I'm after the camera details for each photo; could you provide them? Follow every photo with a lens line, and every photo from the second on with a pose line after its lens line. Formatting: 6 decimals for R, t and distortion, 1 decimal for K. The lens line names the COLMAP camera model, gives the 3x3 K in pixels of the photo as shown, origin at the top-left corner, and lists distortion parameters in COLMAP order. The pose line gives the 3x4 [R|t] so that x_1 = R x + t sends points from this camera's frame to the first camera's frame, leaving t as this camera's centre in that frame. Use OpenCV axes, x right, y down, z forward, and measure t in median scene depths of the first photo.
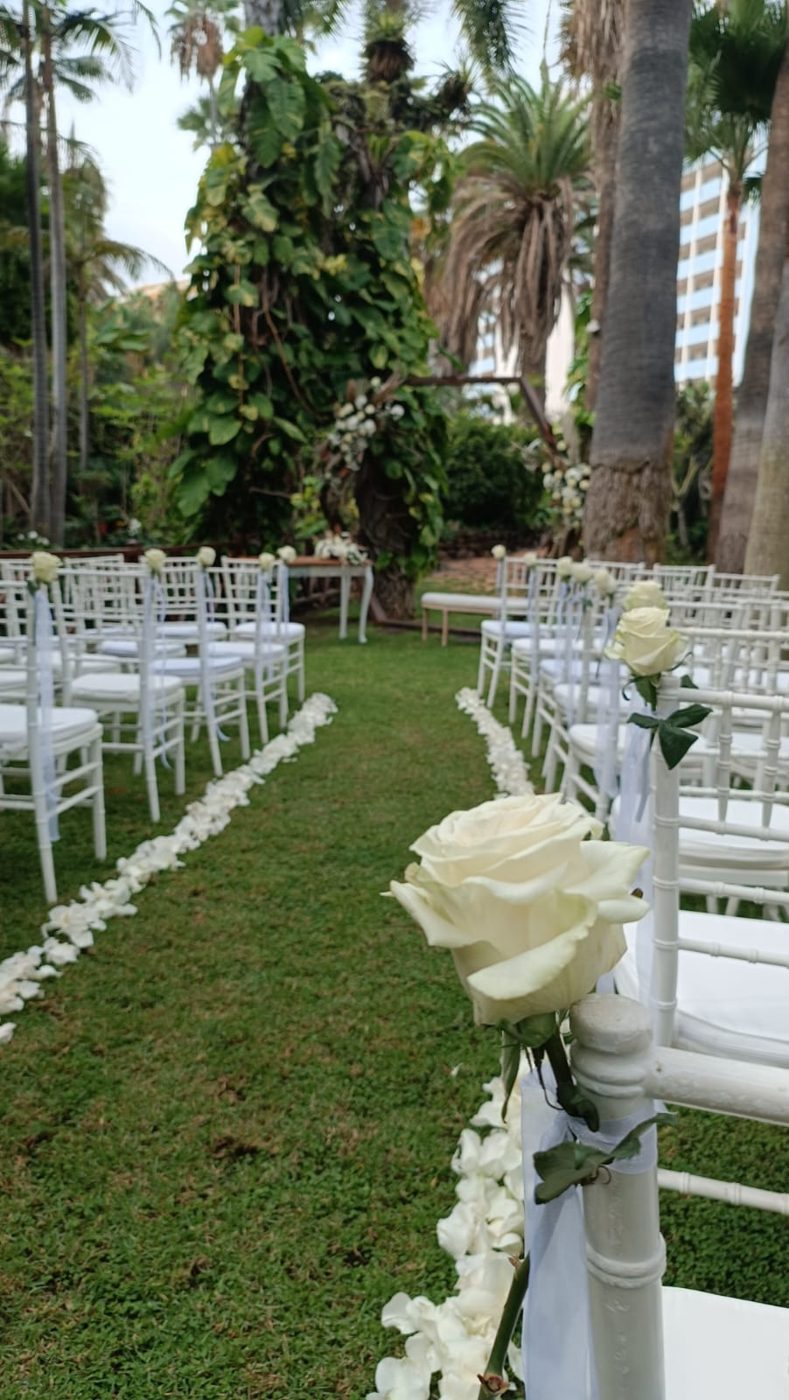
lens RADIAL K [[1218.5, 0, 380.2], [0, 1218.5, 702.7], [0, 0, 1]] dist [0.051294, -0.041355]
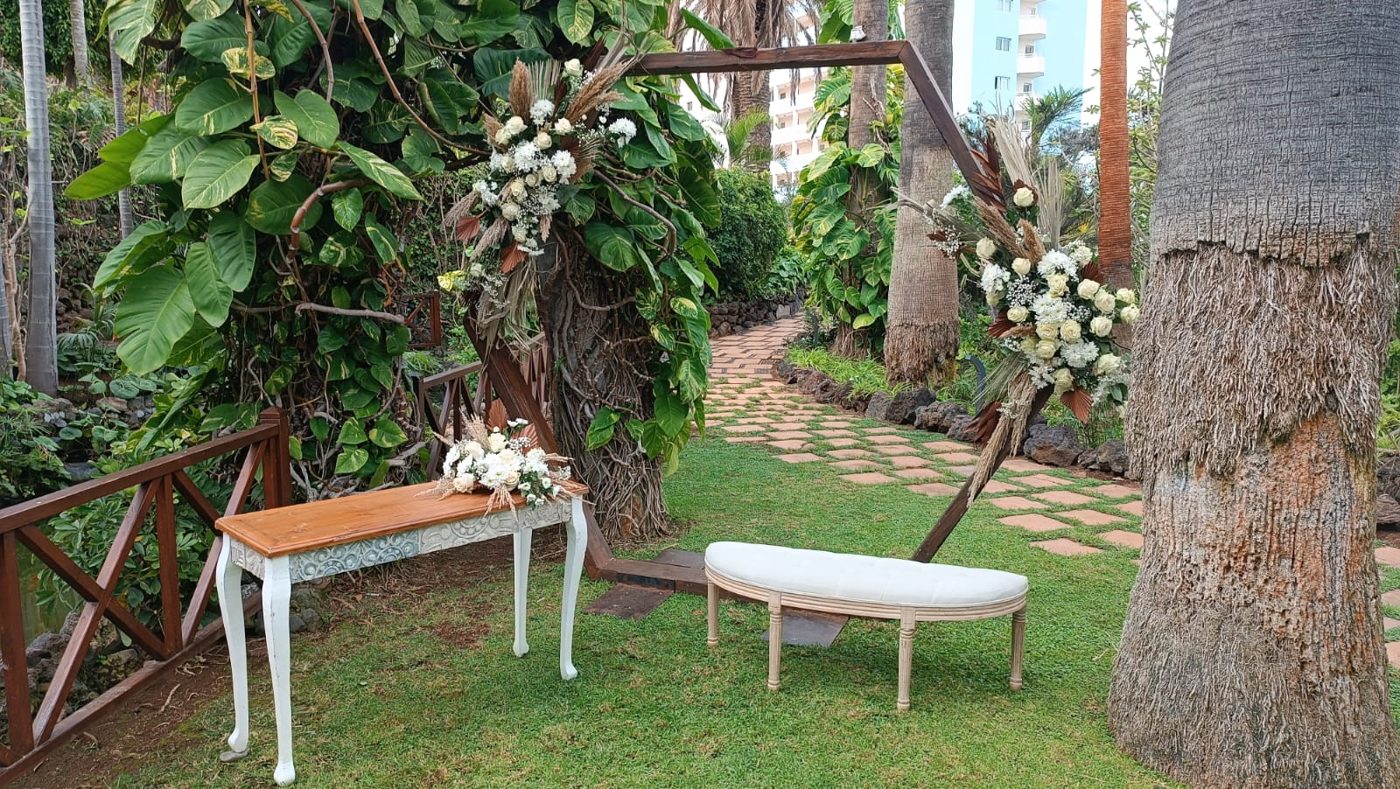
lens RADIAL K [[1218.5, 0, 712.4], [0, 1218.5, 398.0], [0, 0, 1]] dist [0.051294, -0.041355]
pose [[0.992990, -0.039527, 0.111395, -0.007547], [0.044429, 0.998135, -0.041871, -0.116726], [-0.109533, 0.046526, 0.992894, 0.544063]]
